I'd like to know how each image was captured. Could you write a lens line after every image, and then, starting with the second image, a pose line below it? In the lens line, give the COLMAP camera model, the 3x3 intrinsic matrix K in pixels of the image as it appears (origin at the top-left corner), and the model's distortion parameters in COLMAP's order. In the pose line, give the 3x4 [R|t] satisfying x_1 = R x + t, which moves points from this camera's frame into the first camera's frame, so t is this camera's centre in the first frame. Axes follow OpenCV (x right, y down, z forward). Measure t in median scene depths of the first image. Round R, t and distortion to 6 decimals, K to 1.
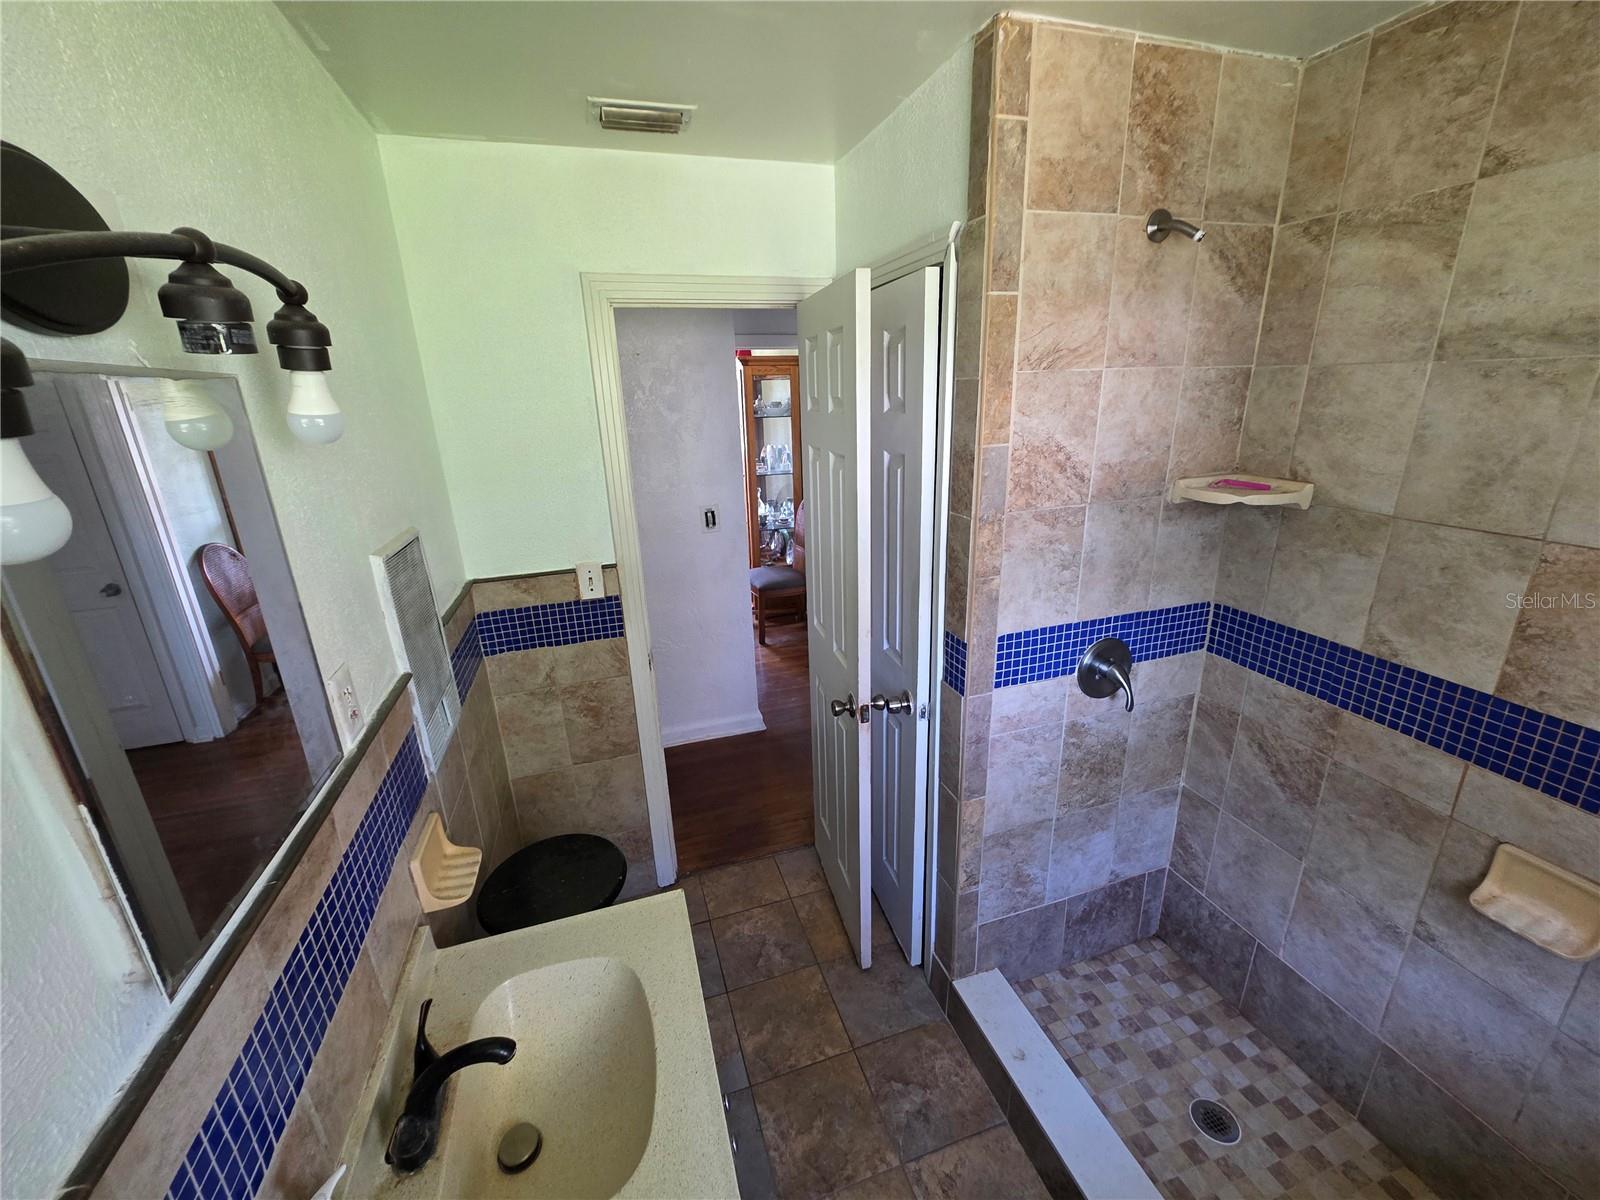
lens RADIAL K [[639.4, 0, 802.5], [0, 639.4, 594.7], [0, 0, 1]] dist [-0.003003, 0.000241]
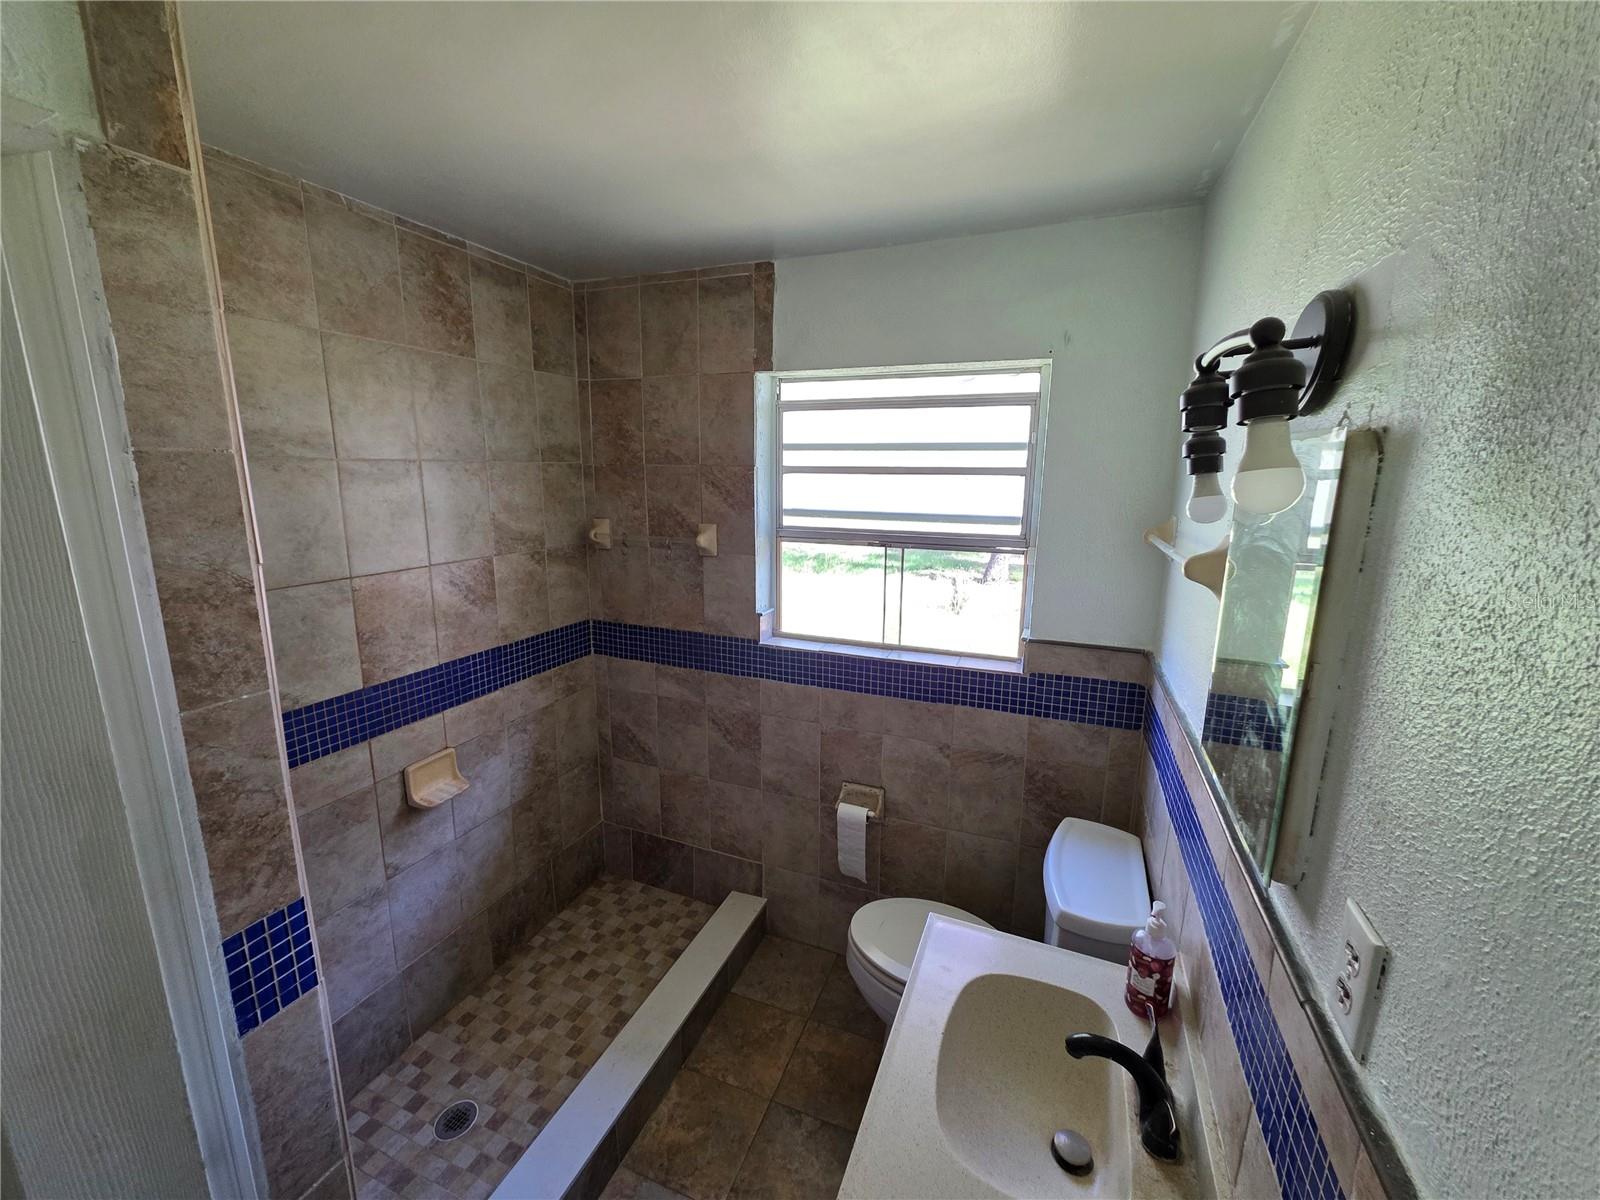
lens RADIAL K [[639.4, 0, 802.5], [0, 639.4, 594.7], [0, 0, 1]] dist [-0.003003, 0.000241]
pose [[-0.769361, -0.096678, 0.631456, -0.533312], [0.212654, 0.893345, 0.395870, -0.373106], [-0.602380, 0.438849, -0.666746, 1.234042]]
